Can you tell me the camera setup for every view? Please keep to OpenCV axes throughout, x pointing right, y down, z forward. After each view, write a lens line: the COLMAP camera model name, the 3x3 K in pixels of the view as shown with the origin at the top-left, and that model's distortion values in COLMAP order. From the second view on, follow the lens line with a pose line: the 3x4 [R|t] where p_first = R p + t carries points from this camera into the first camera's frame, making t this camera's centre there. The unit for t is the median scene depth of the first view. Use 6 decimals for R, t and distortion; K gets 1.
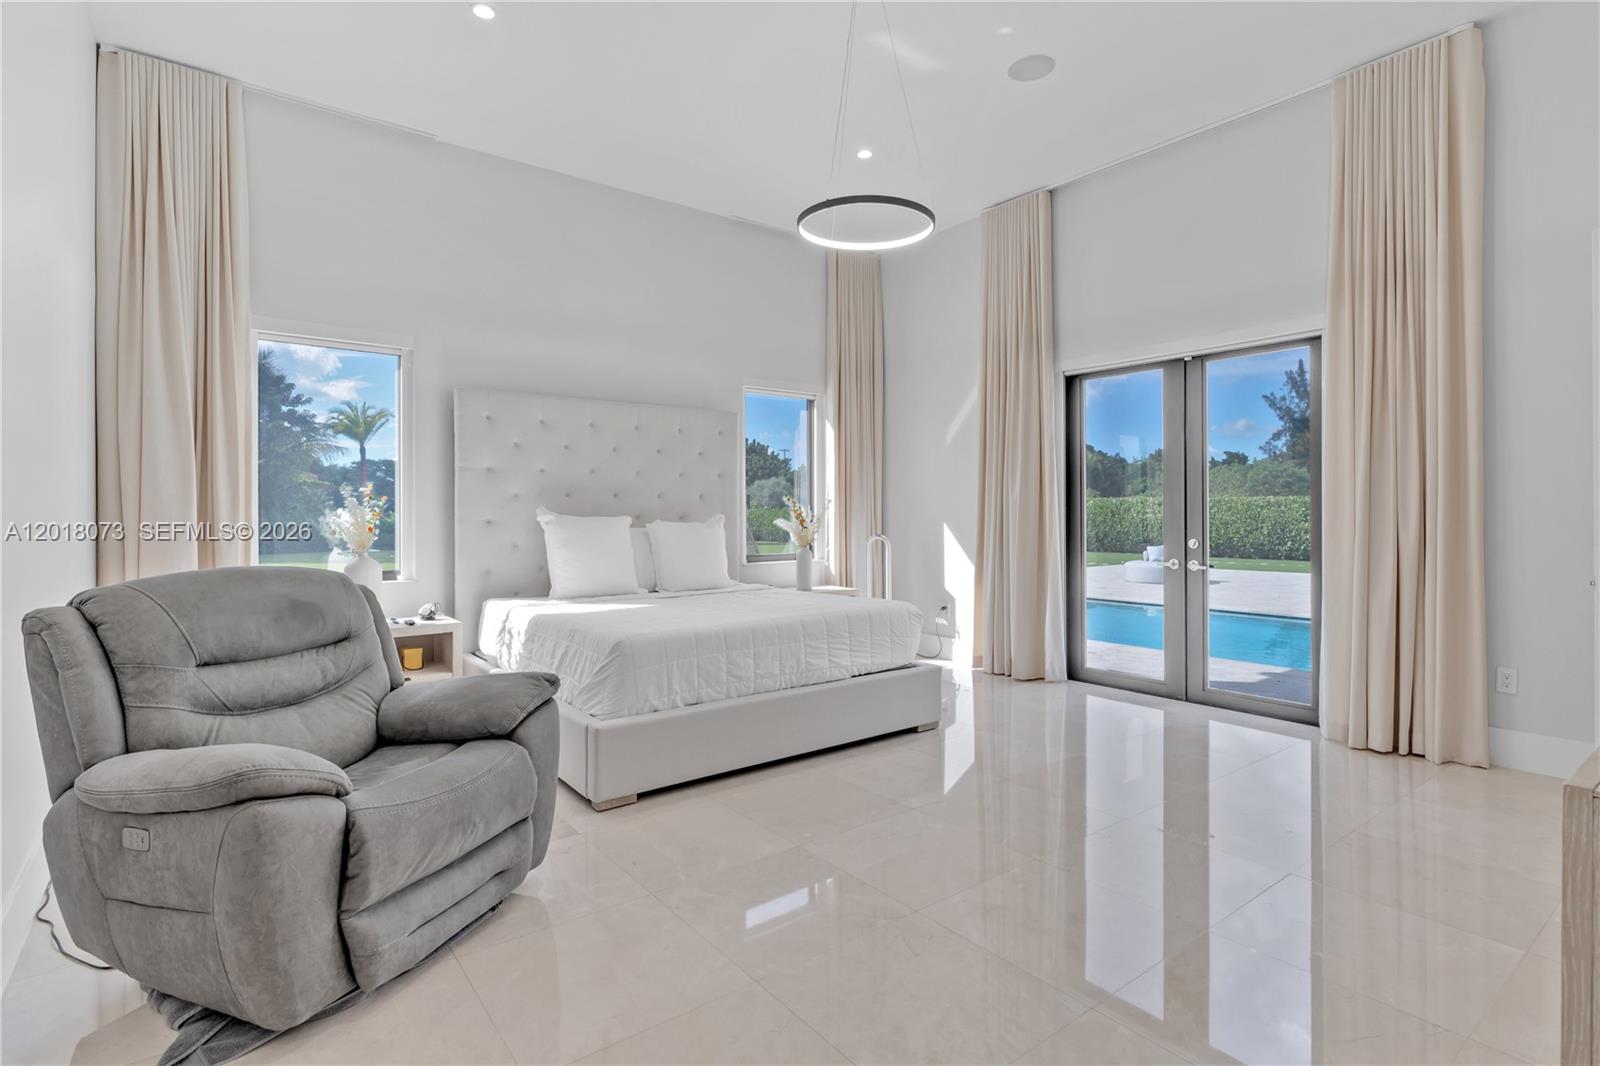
lens RADIAL K [[770.9, 0, 801.5], [0, 770.9, 510.9], [0, 0, 1]] dist [0.000591, 0.000616]
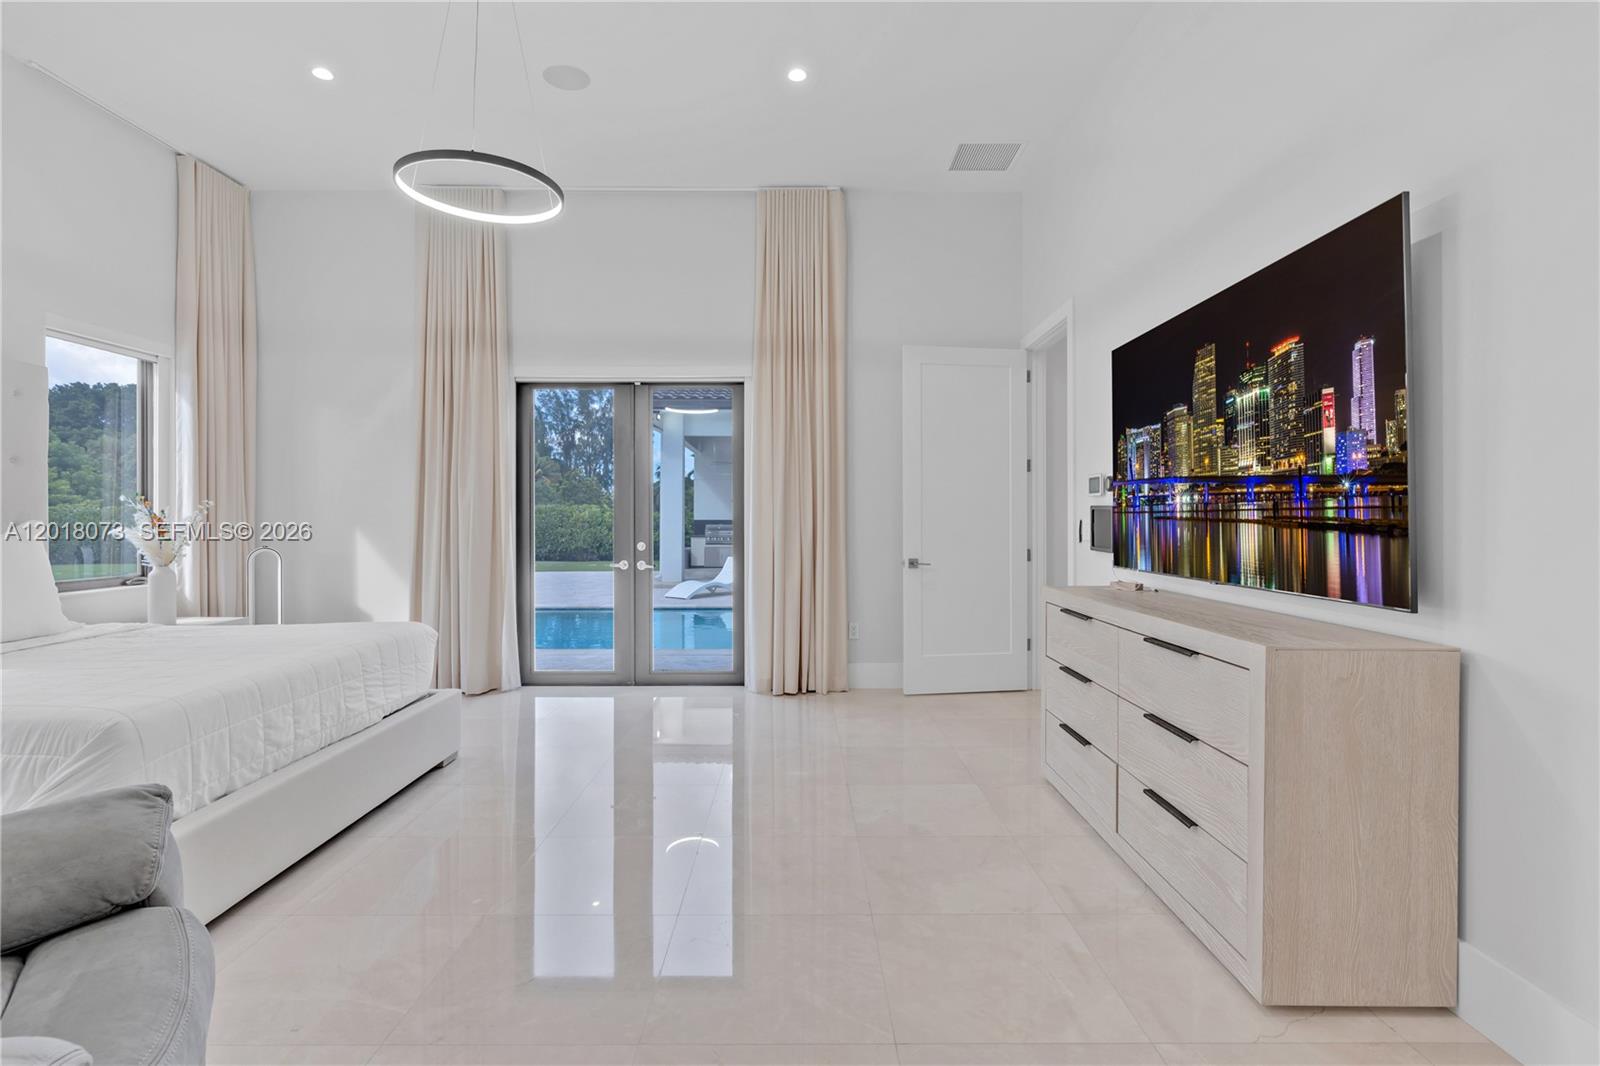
lens RADIAL K [[770.9, 0, 787.3], [0, 770.9, 519.2], [0, 0, 1]] dist [0.000591, 0.000616]
pose [[0.619654, 0.001706, 0.784873, -0.328719], [-0.003974, 0.999992, 0.000964, 0.000624], [-0.784865, -0.003717, 0.619656, 0.157397]]
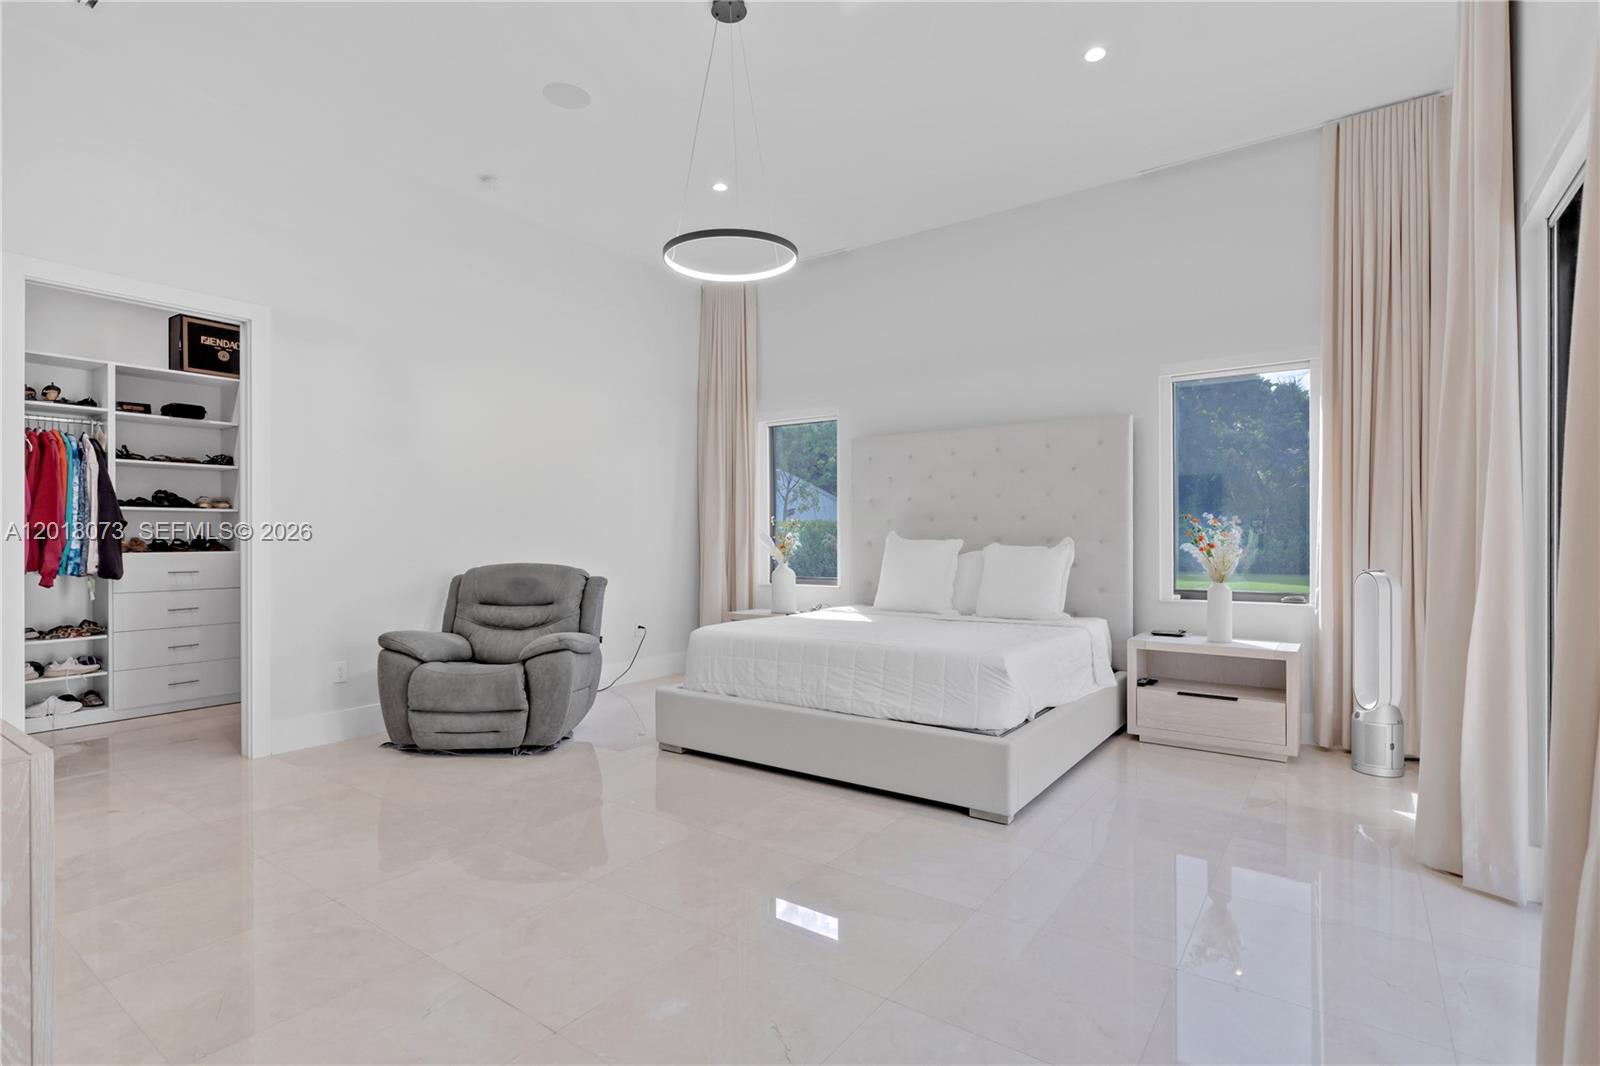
lens RADIAL K [[770.9, 0, 811.3], [0, 770.9, 529.1], [0, 0, 1]] dist [0.000591, 0.000616]
pose [[0.299091, -0.011456, -0.954156, 0.933055], [0.006987, 0.999927, -0.009816, 0.003402], [0.954199, -0.003731, 0.299149, 0.676927]]
